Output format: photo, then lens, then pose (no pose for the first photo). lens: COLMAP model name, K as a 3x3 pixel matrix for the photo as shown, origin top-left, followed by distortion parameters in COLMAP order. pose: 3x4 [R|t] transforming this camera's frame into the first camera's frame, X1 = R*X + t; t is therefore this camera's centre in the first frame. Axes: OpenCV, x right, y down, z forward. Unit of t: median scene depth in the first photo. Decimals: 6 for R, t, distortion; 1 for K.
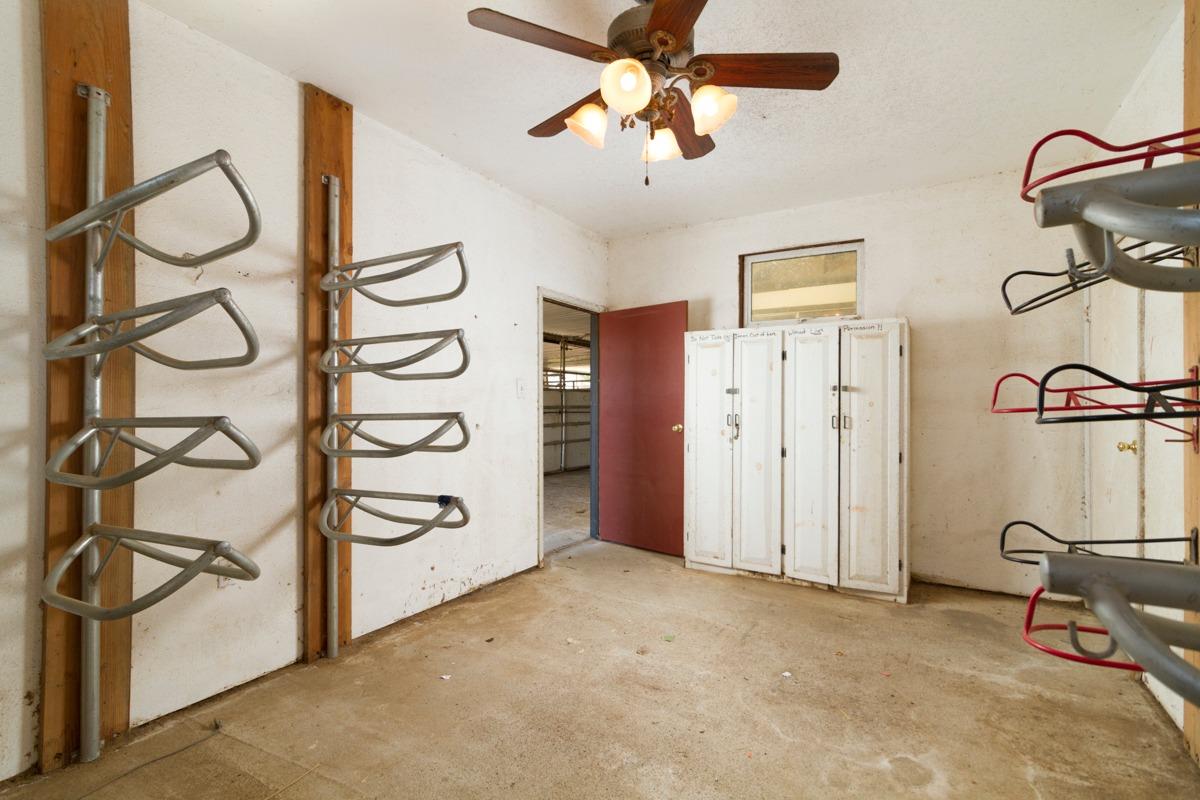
lens RADIAL K [[563.7, 0, 600.0], [0, 563.7, 400.0], [0, 0, 1]] dist [-0.025355, -0.000249]
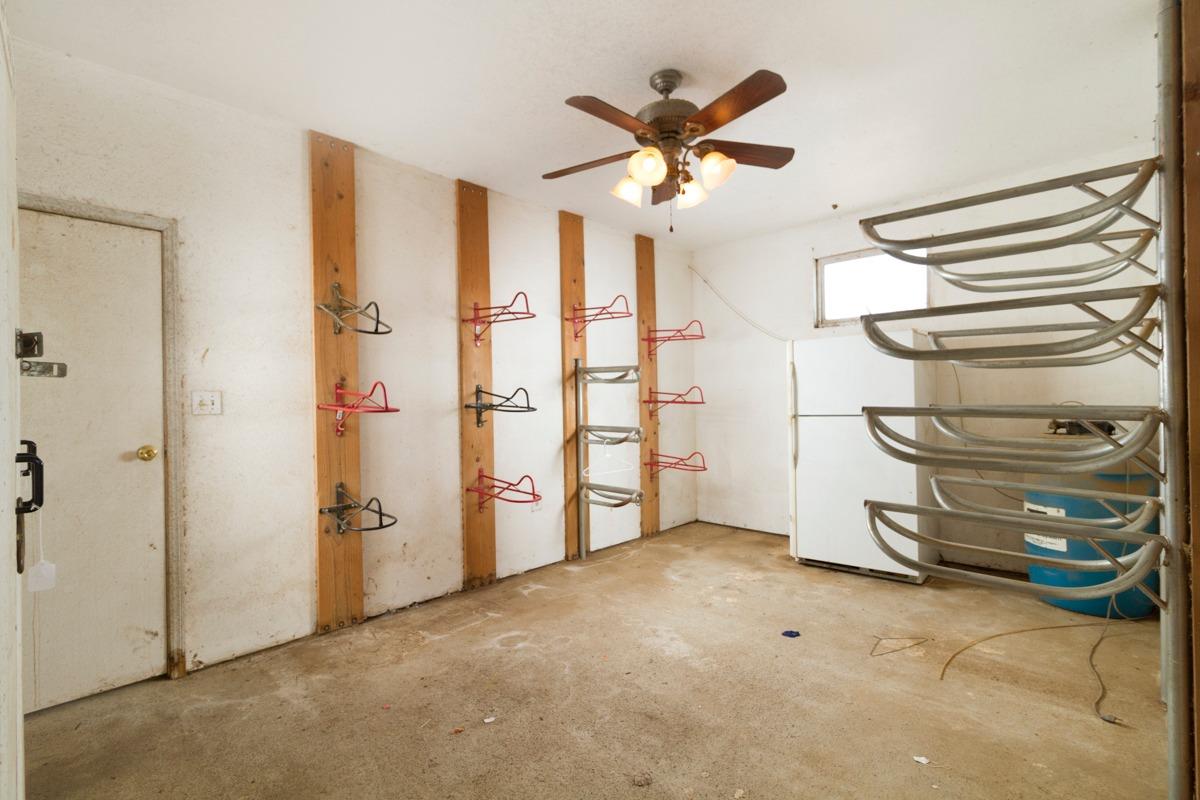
lens RADIAL K [[563.7, 0, 600.0], [0, 563.7, 400.0], [0, 0, 1]] dist [-0.025355, -0.000249]
pose [[-0.973937, 0.018588, 0.226056, -0.040641], [0.016992, 0.999815, -0.009002, 0.015252], [-0.226182, -0.004926, -0.974073, 2.212618]]
